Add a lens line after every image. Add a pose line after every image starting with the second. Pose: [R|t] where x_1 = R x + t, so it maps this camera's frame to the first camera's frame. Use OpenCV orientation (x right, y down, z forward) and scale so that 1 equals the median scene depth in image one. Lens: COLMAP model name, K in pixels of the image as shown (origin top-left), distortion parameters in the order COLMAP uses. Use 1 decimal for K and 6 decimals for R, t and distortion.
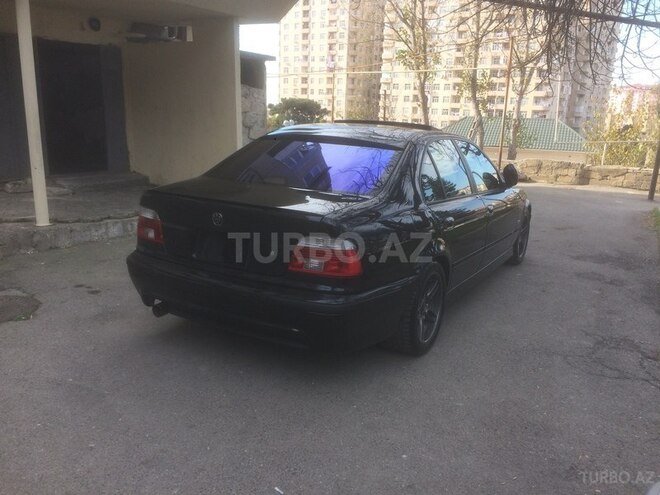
lens RADIAL K [[565.5, 0, 329.3], [0, 565.5, 248.2], [0, 0, 1]] dist [0.076423, -0.090243]
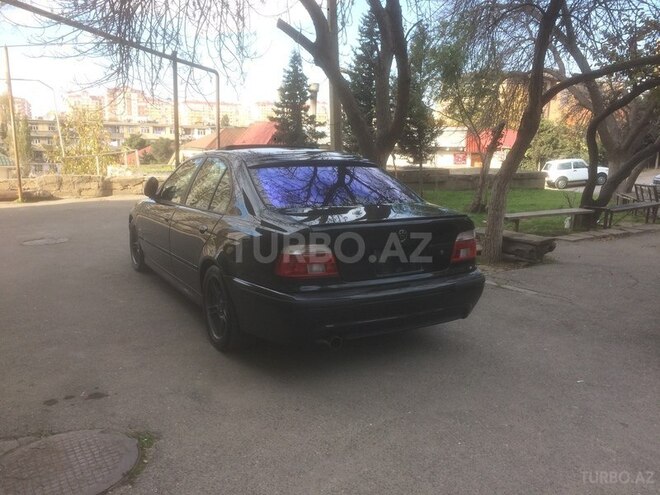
lens RADIAL K [[565.5, 0, 329.3], [0, 565.5, 246.5], [0, 0, 1]] dist [0.076423, -0.090243]
pose [[0.442428, -0.185676, 0.877372, -0.317447], [0.209790, 0.972615, 0.100042, -0.039116], [-0.871921, 0.139803, 0.469265, 0.157764]]
